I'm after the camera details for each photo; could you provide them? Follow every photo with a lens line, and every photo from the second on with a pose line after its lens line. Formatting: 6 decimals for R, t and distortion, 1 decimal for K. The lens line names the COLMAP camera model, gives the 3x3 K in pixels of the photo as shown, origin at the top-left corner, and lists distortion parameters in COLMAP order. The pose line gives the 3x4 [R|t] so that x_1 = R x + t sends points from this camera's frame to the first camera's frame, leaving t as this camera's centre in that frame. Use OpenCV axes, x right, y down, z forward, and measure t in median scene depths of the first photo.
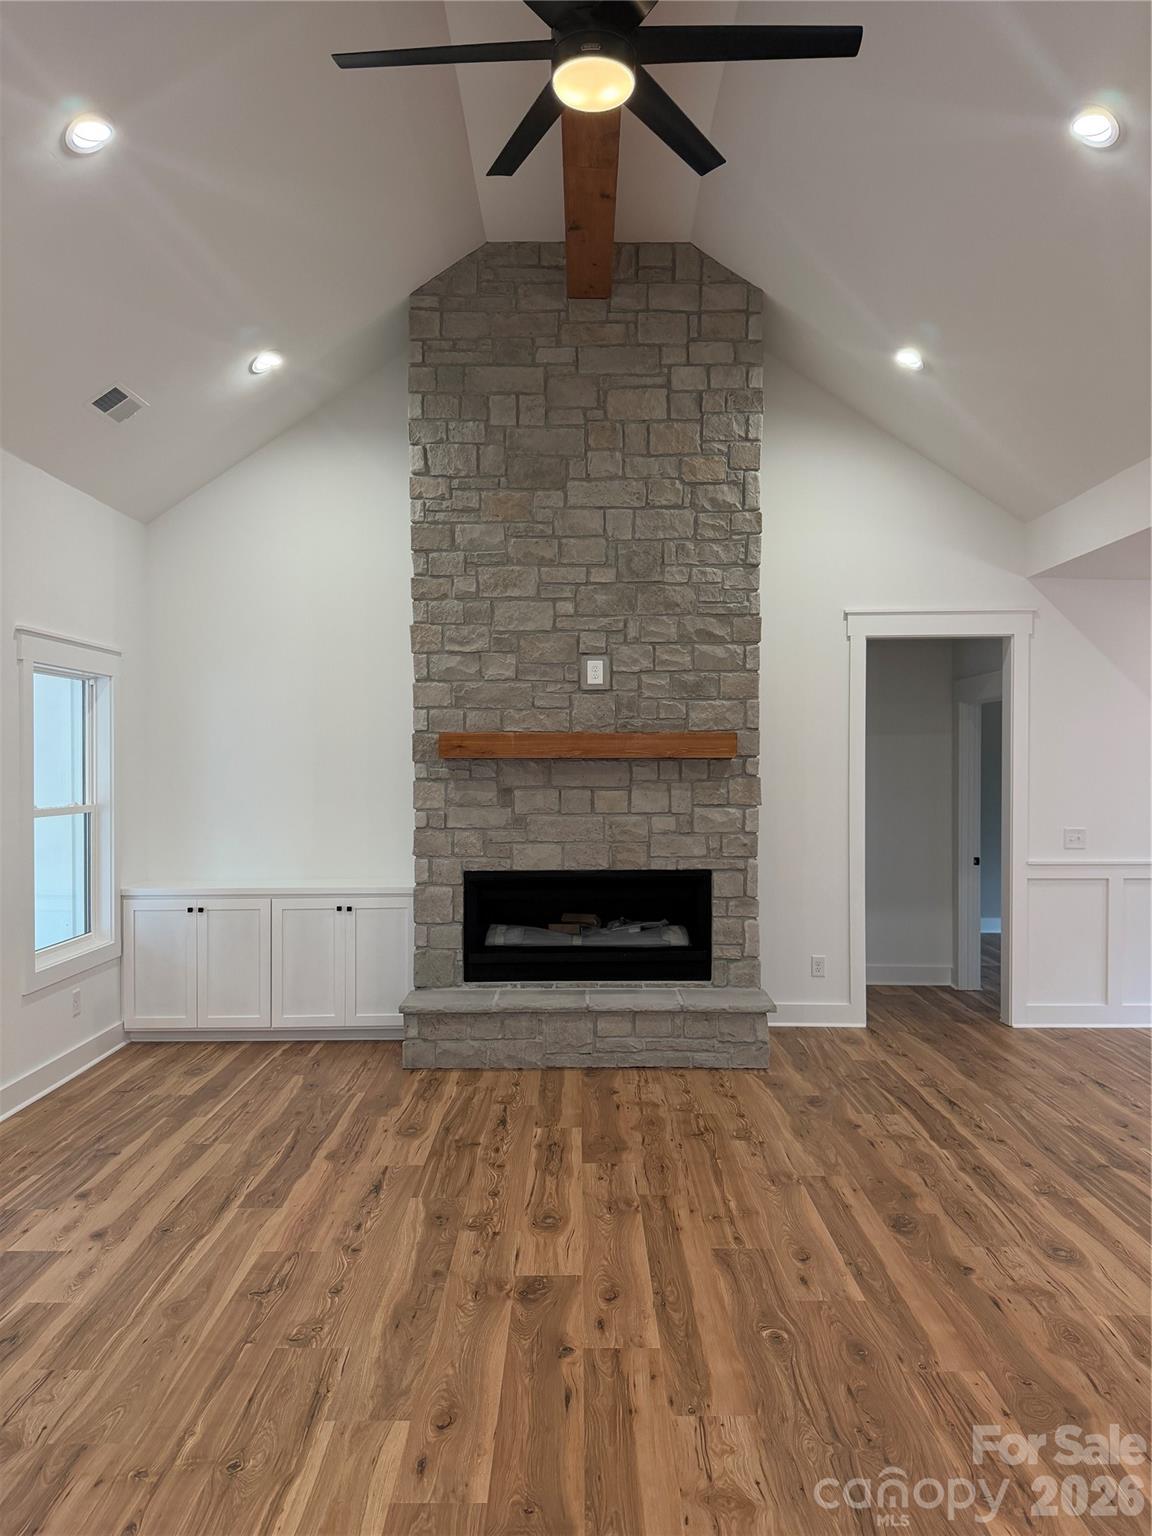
lens RADIAL K [[1077.0, 0, 582.1], [0, 1077.0, 778.9], [0, 0, 1]] dist [0.086957, -0.126131]
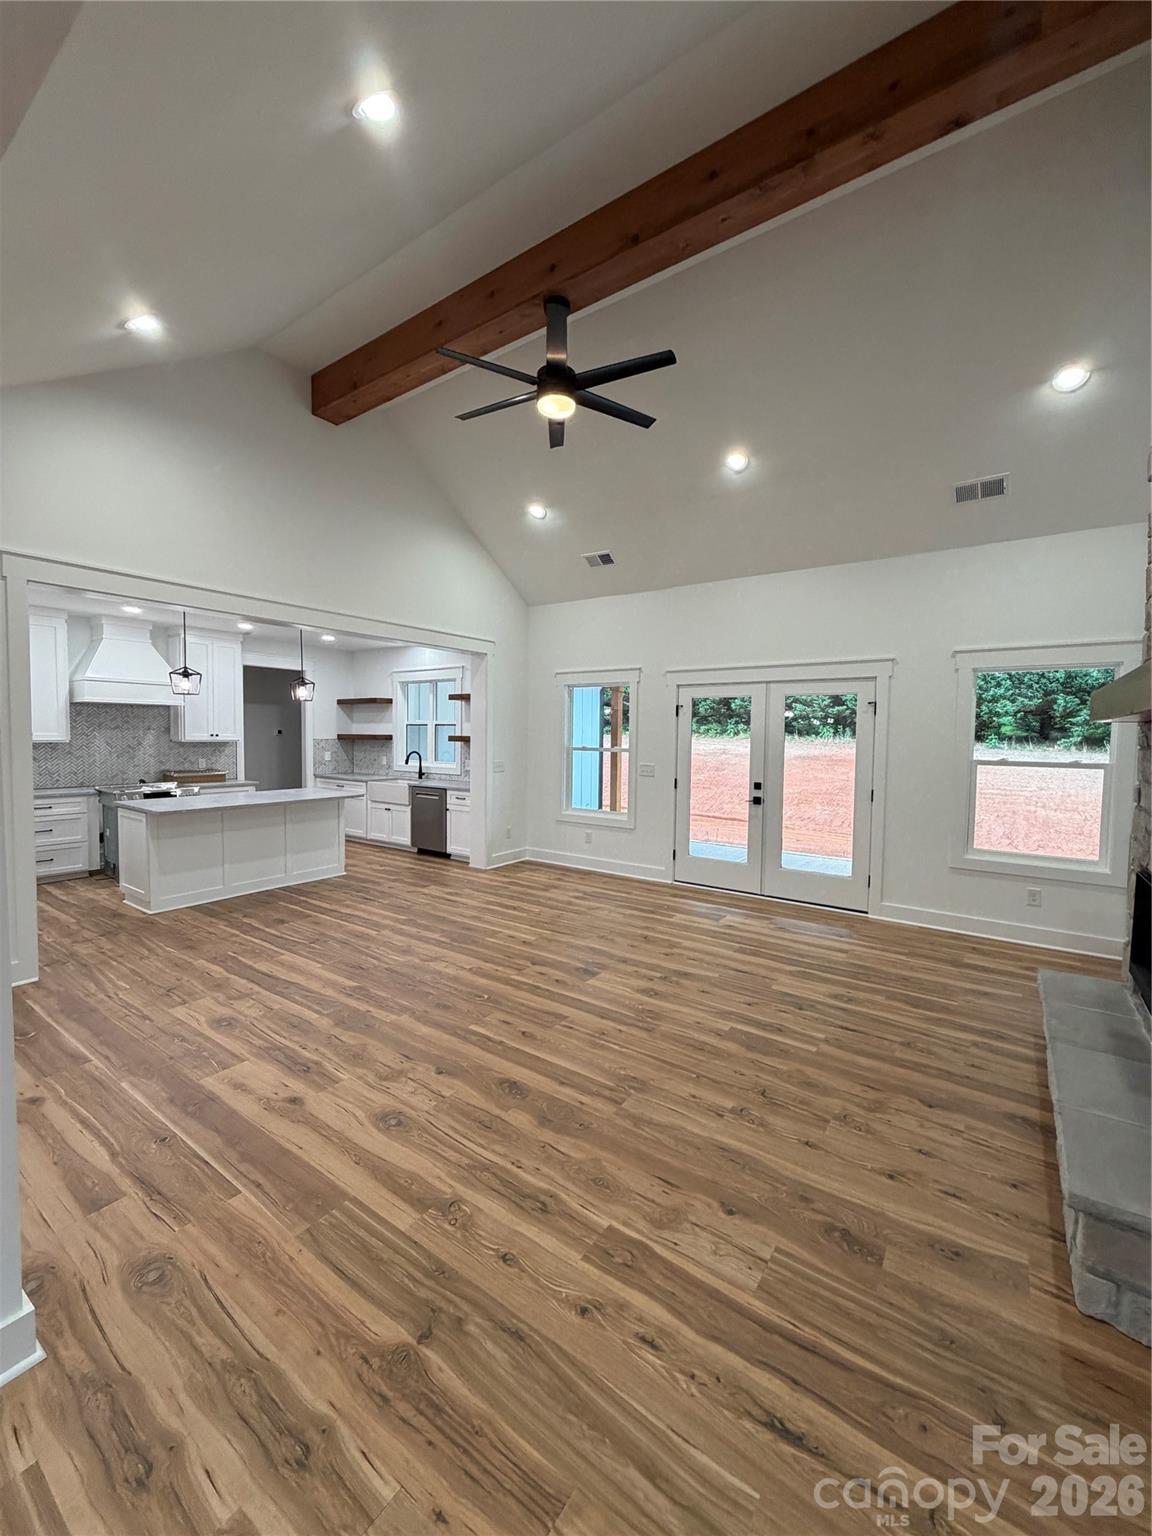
lens RADIAL K [[613.5, 0, 576.2], [0, 613.5, 760.5], [0, 0, 1]] dist [-0.000160, 0.000620]
pose [[-0.579154, 0.029787, -0.814674, 0.524501], [-0.023849, 0.998285, 0.053455, -0.004162], [0.814869, 0.050388, -0.577450, 0.933191]]
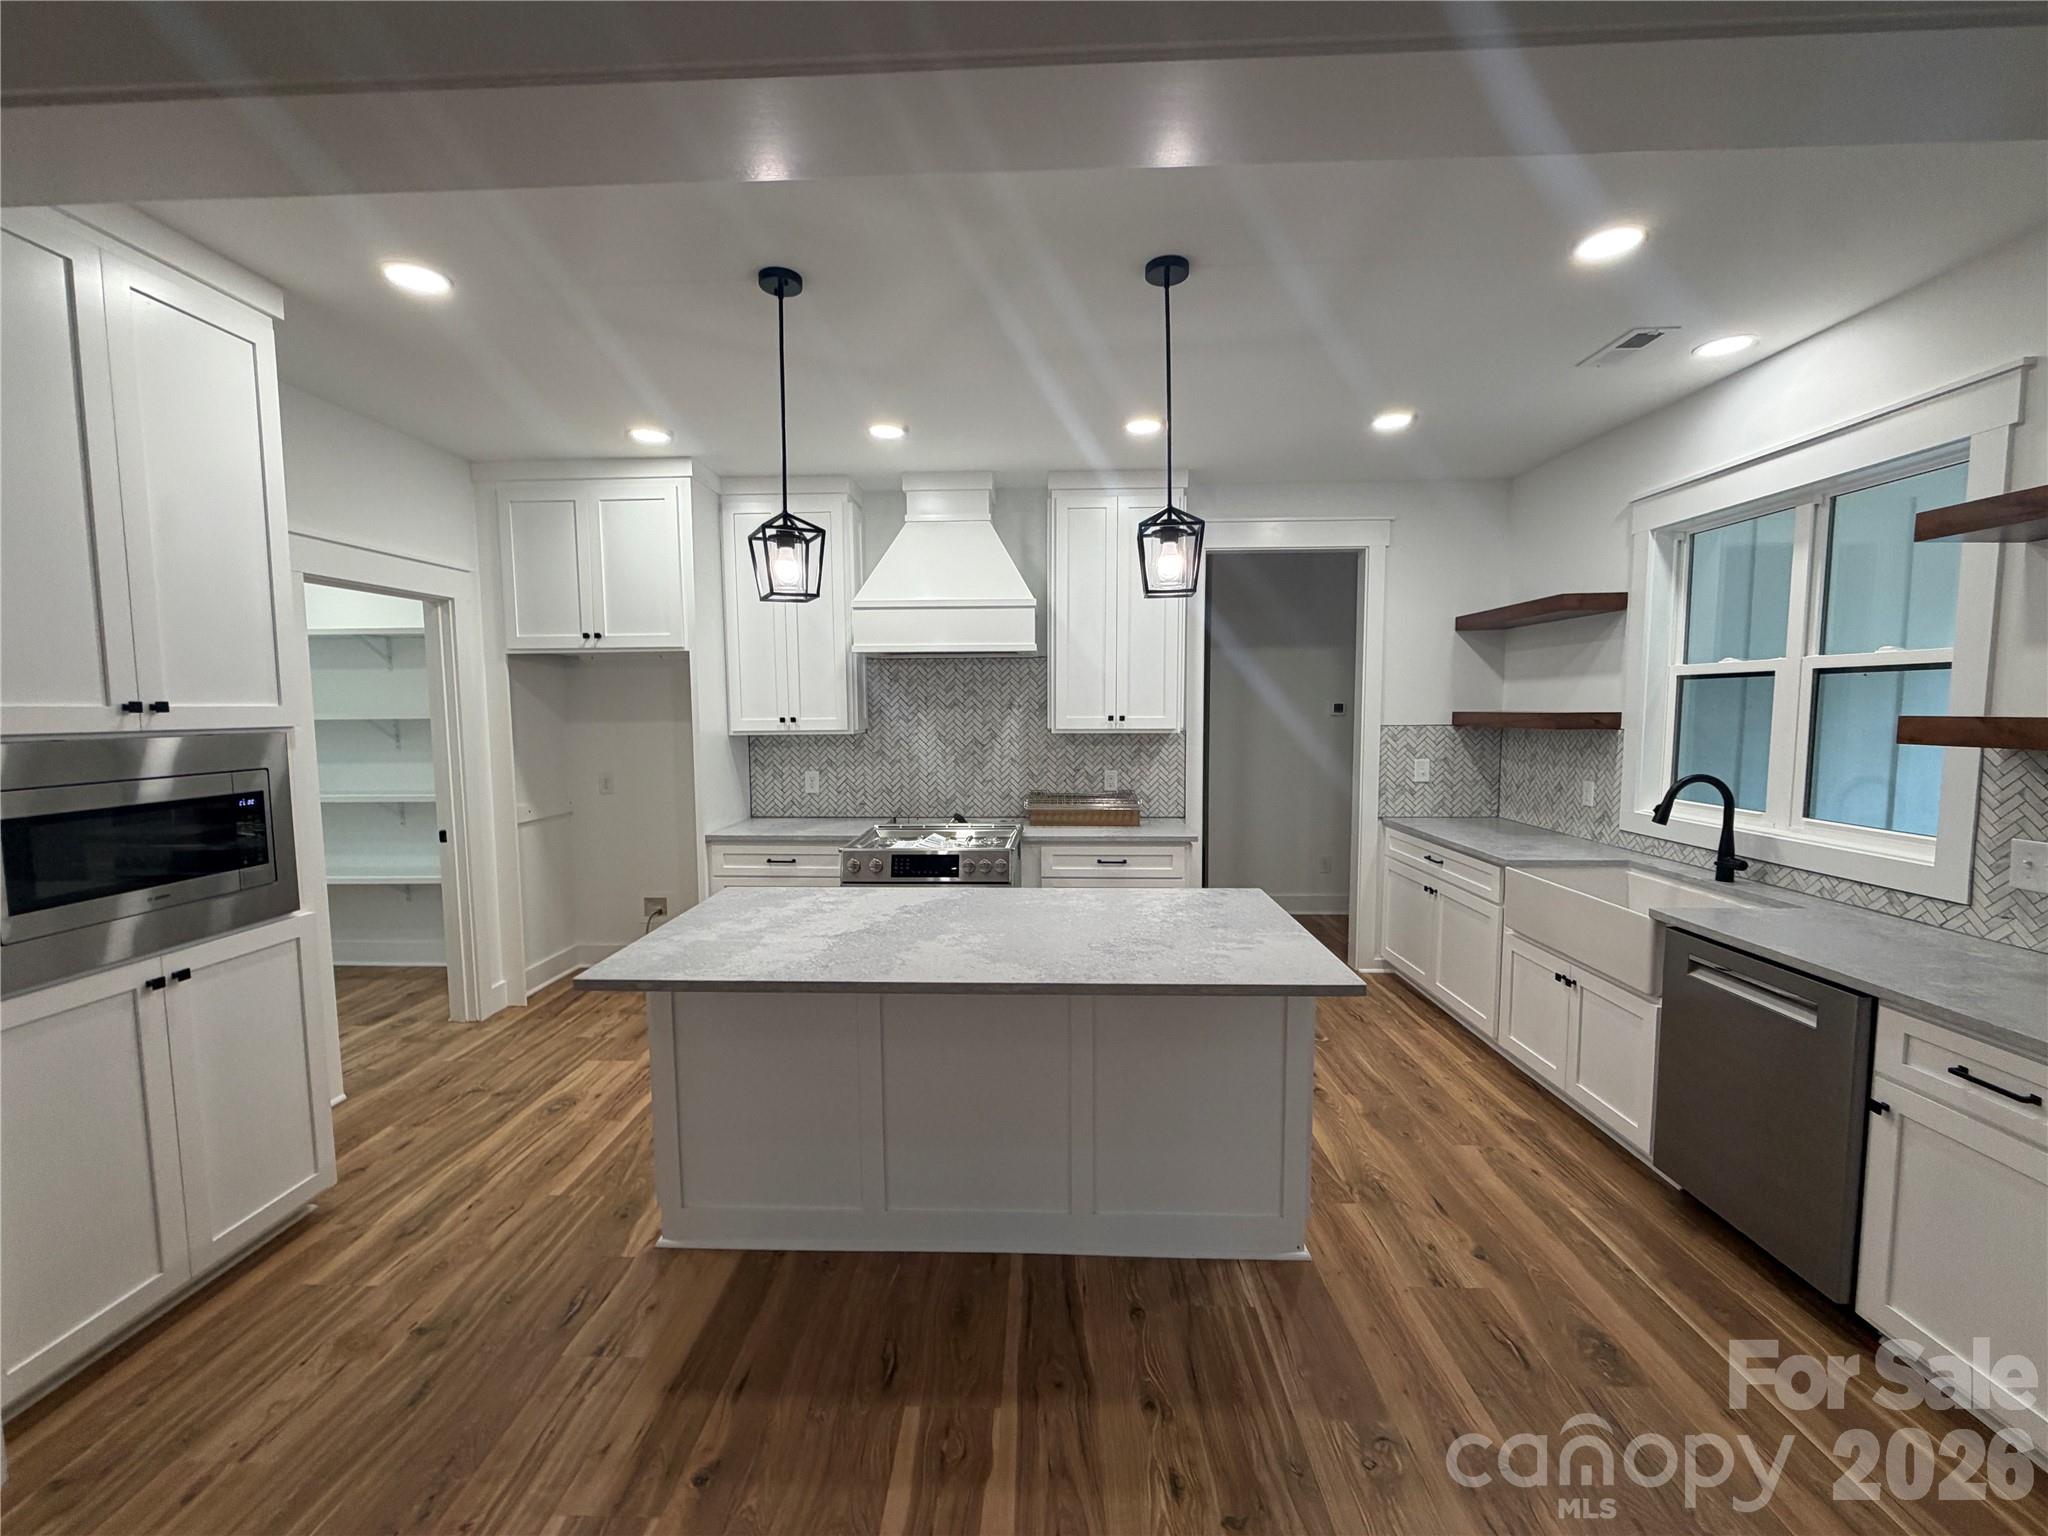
lens RADIAL K [[817.9, 0, 1016.5], [0, 817.9, 763.6], [0, 0, 1]] dist [-0.000160, 0.000620]
pose [[-0.999179, 0.004115, 0.040303, -0.016900], [0.007529, 0.996361, 0.084905, 0.007040], [-0.039807, 0.085139, -0.995574, 0.322564]]
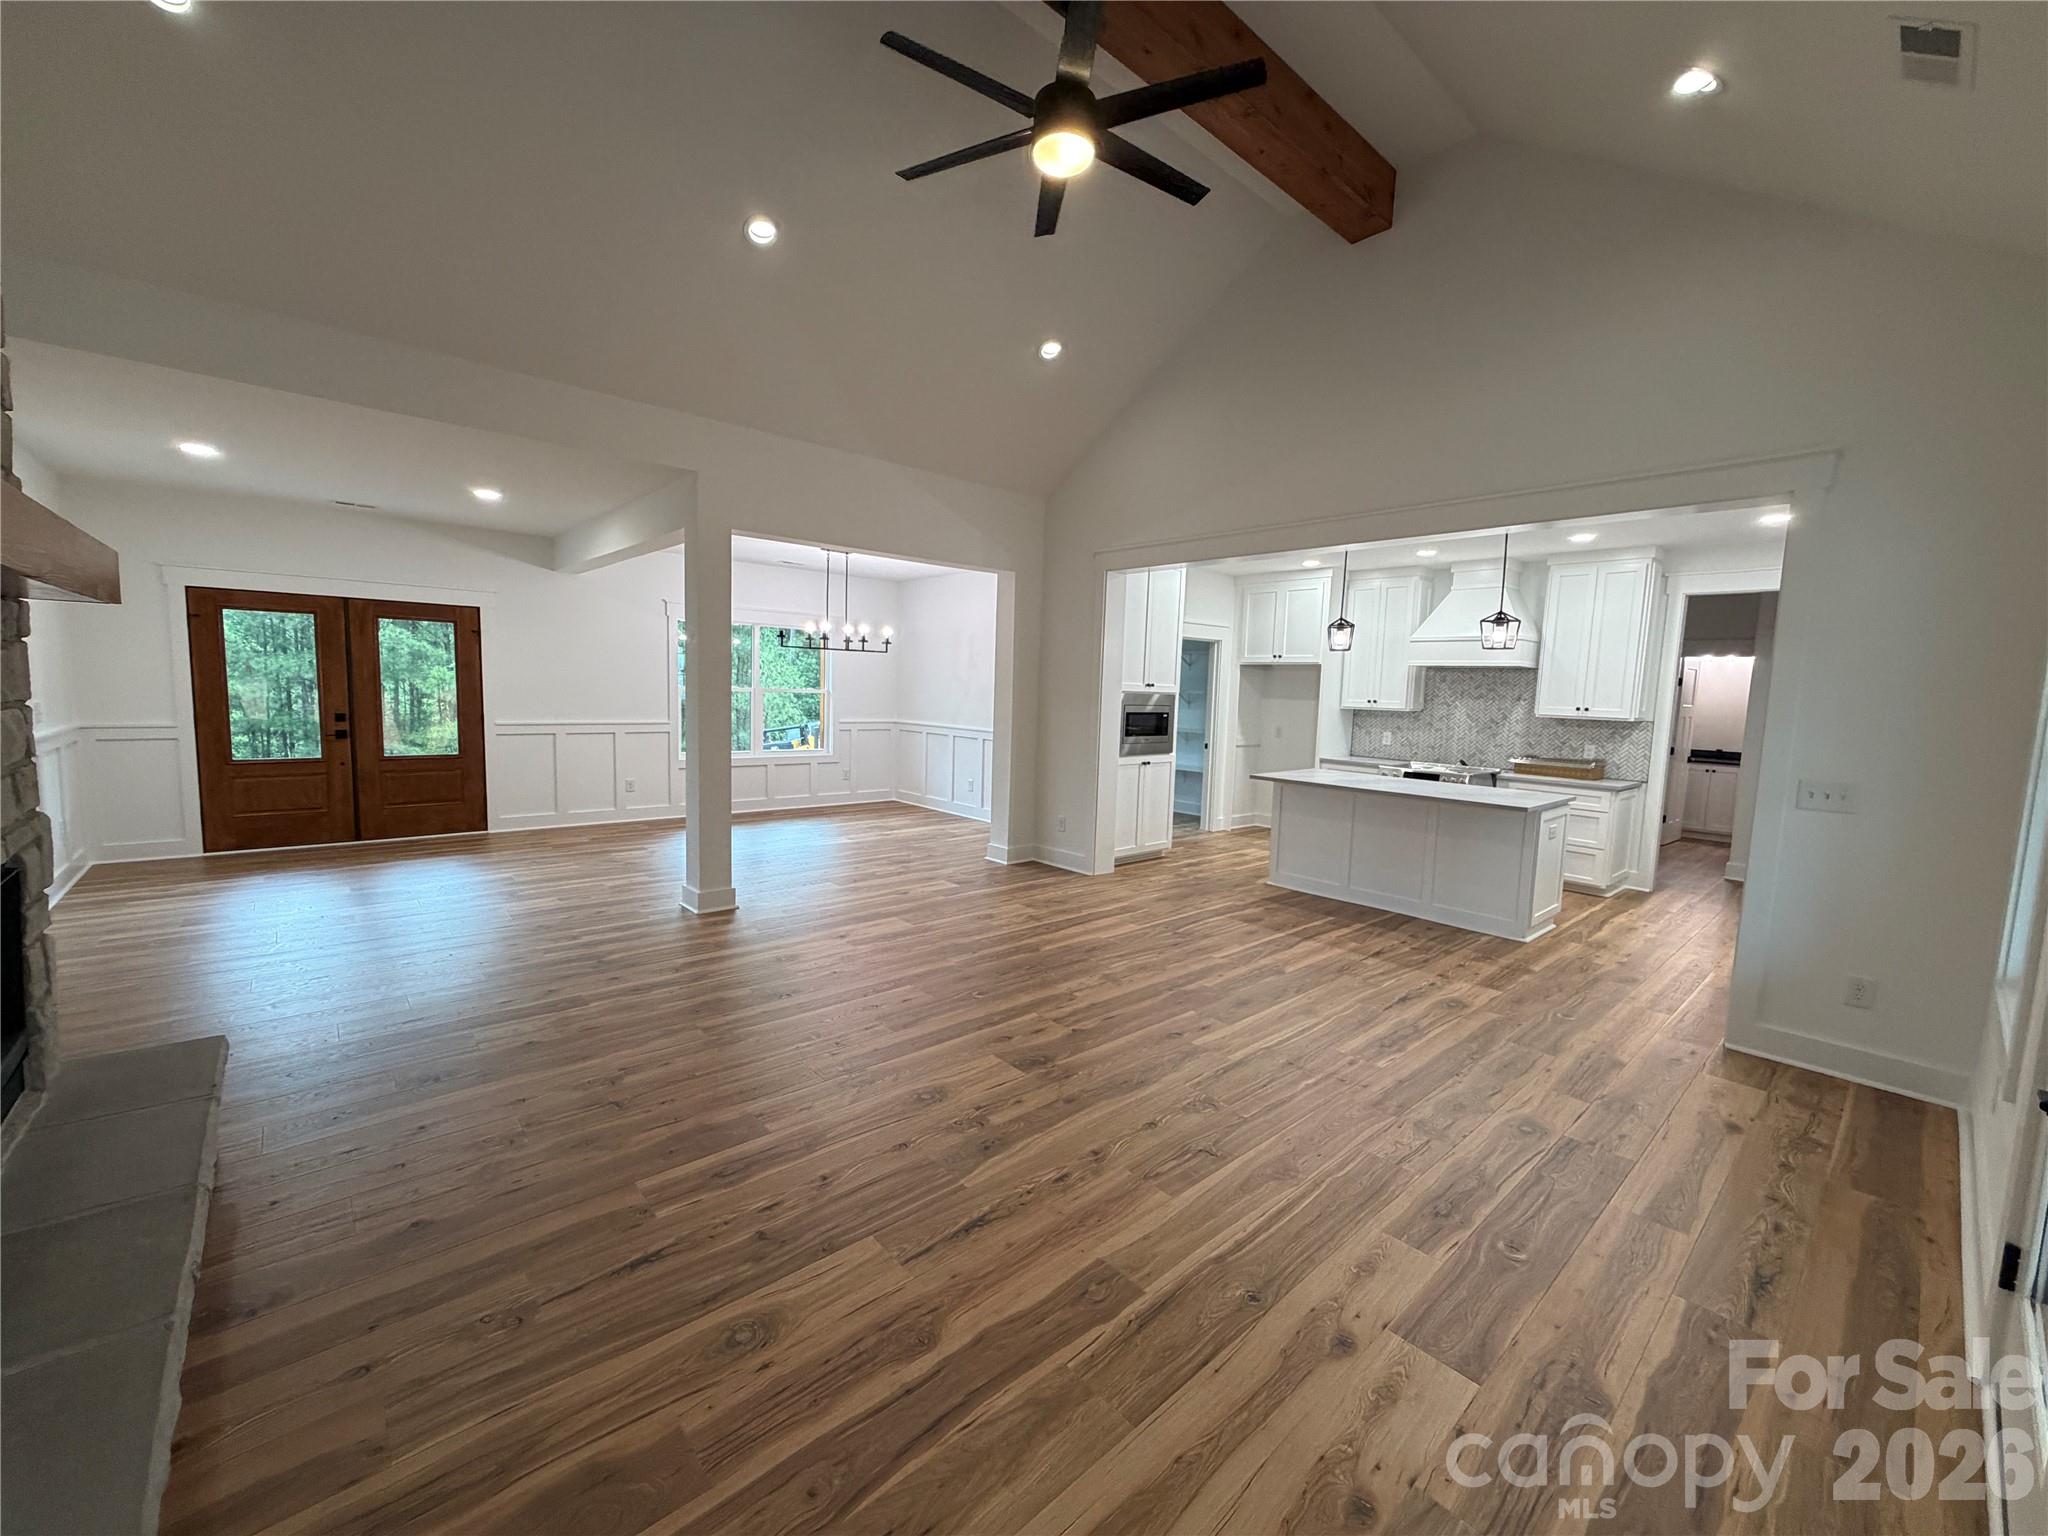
lens RADIAL K [[817.9, 0, 1016.6], [0, 817.9, 762.5], [0, 0, 1]] dist [-0.000160, 0.000620]
pose [[-0.658119, -0.090472, 0.747459, -0.414410], [-0.021971, 0.994639, 0.101046, 0.005596], [-0.752593, 0.050077, -0.656579, 0.927104]]
